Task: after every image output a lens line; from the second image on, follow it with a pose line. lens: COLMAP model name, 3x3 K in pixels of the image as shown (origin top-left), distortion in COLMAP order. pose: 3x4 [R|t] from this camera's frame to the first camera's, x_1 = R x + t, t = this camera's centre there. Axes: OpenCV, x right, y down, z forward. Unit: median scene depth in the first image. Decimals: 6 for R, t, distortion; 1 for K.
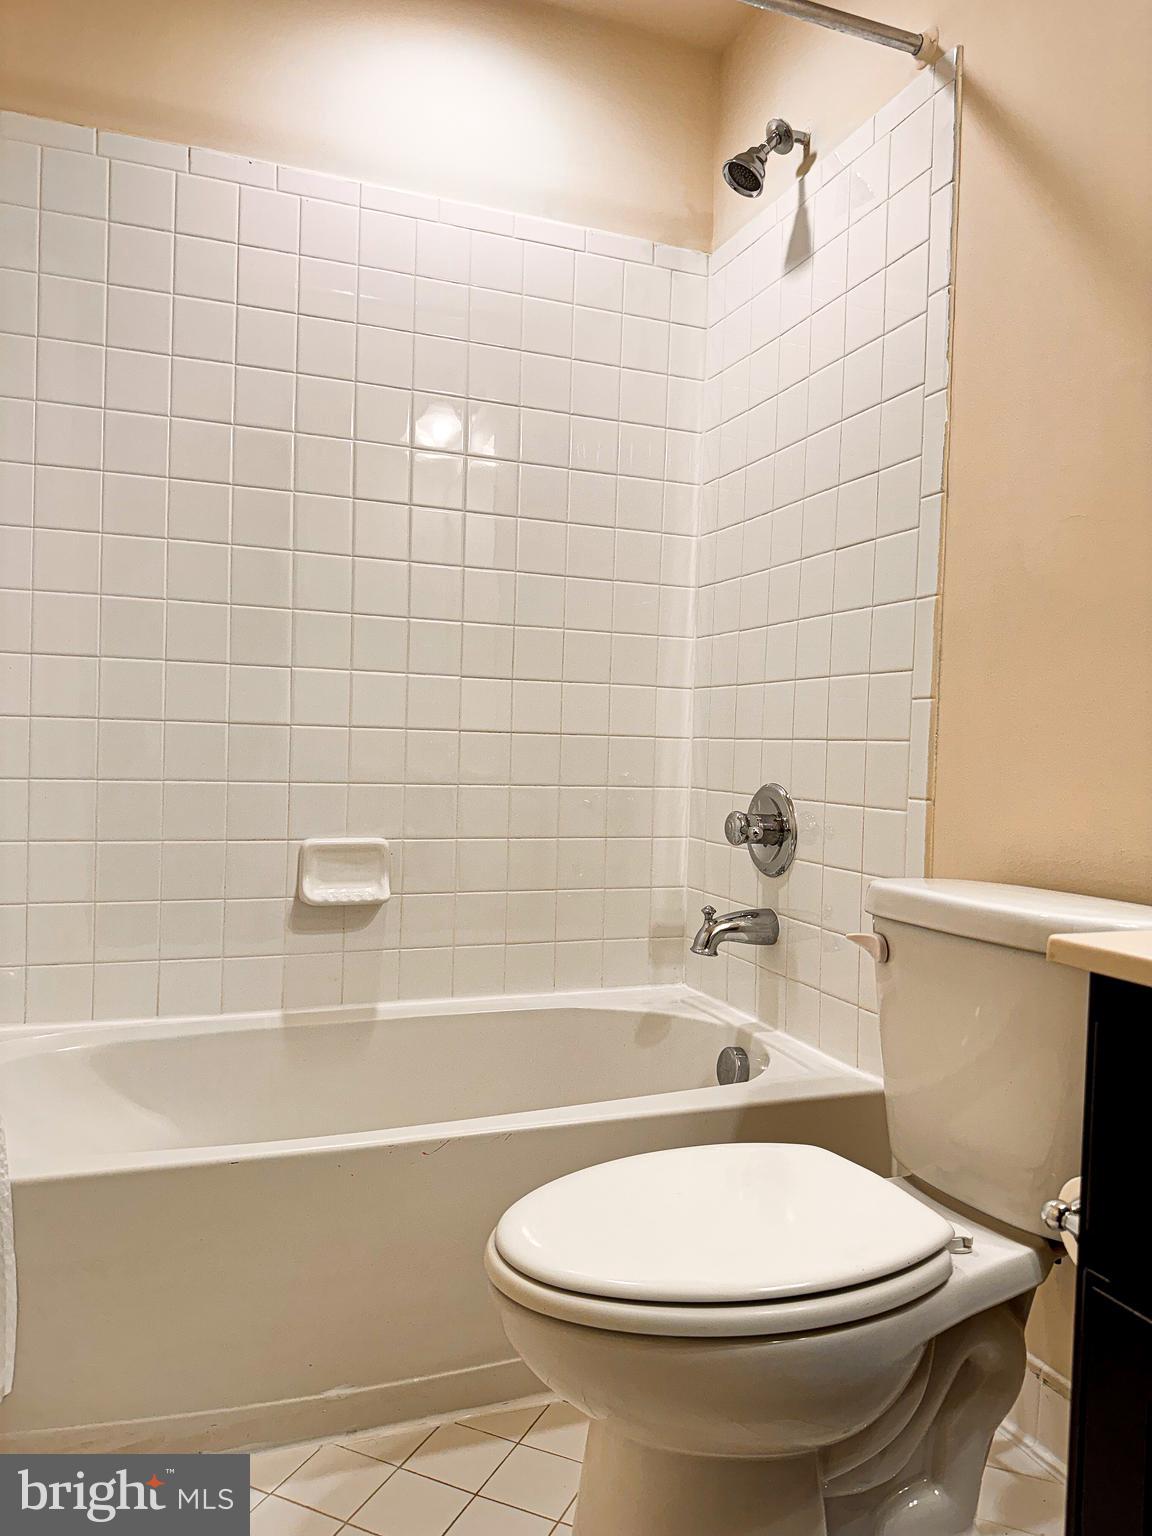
lens RADIAL K [[1085.3, 0, 576.0], [0, 1085.3, 768.0], [0, 0, 1]] dist [0.081118, -0.141480]
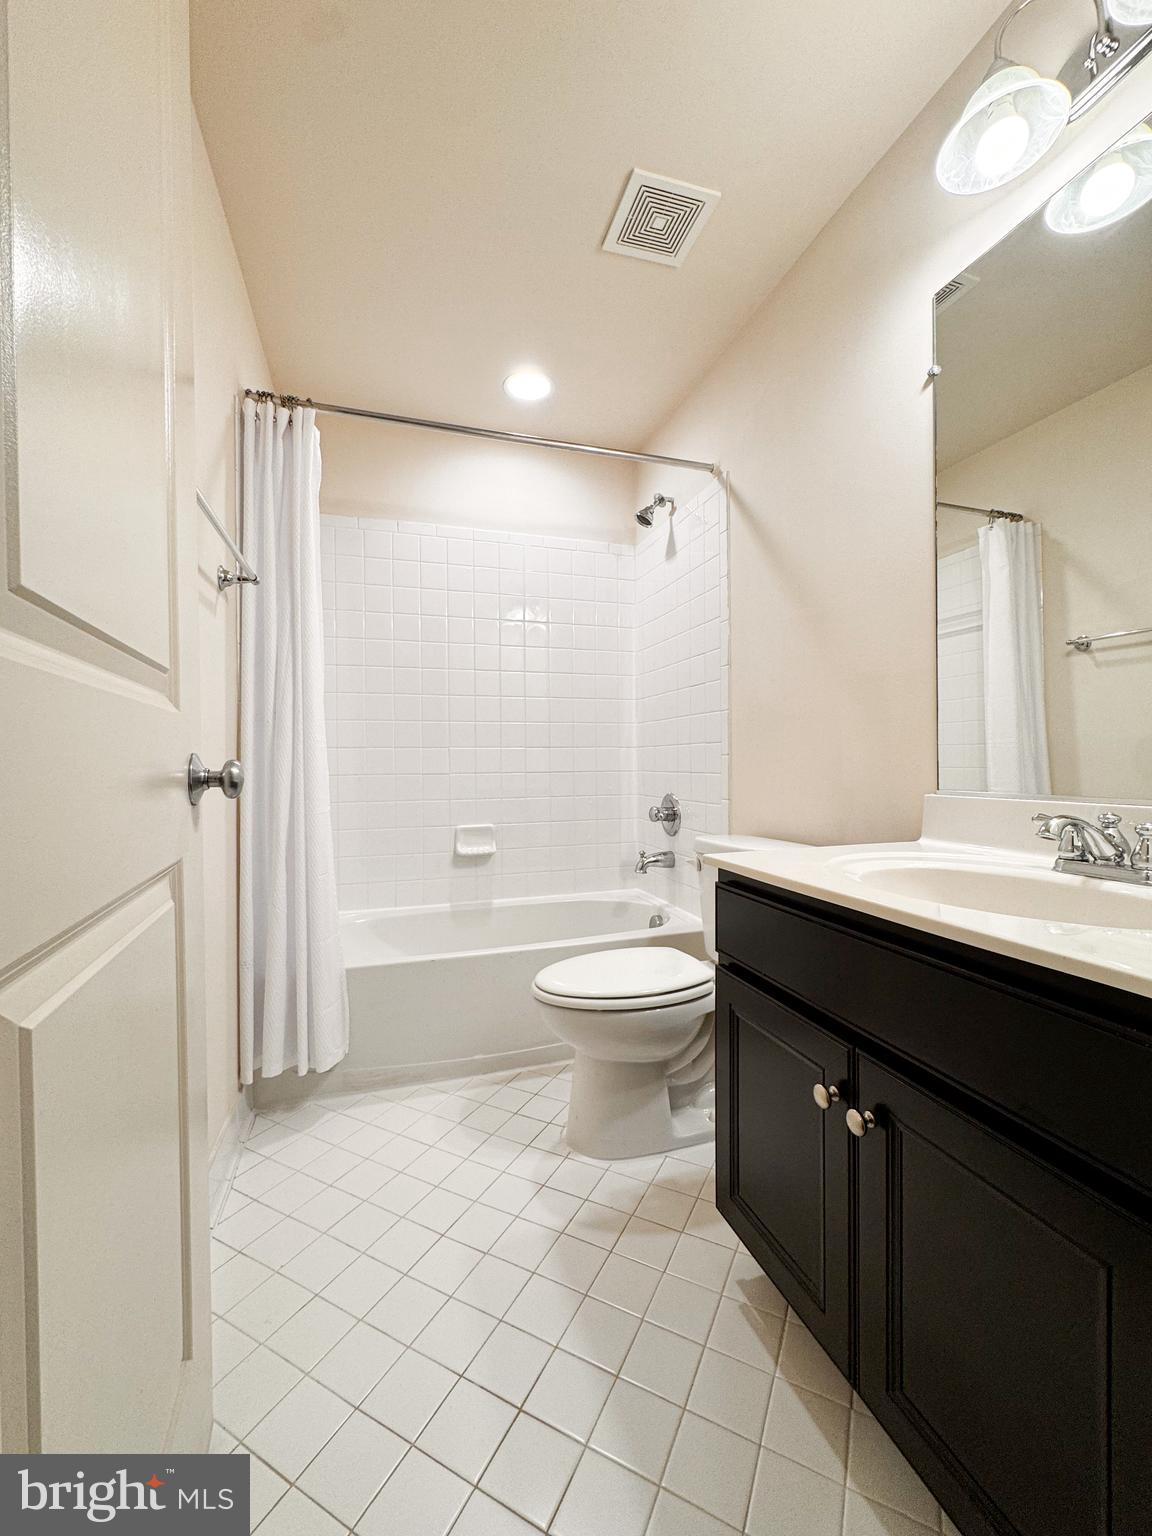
lens RADIAL K [[615.6, 0, 575.8], [0, 615.6, 762.9], [0, 0, 1]] dist [-0.001443, -0.000075]
pose [[0.997984, -0.038252, -0.050640, 0.059632], [0.037130, 0.999048, -0.022913, -0.024695], [0.051469, 0.020987, 0.998454, -0.236137]]
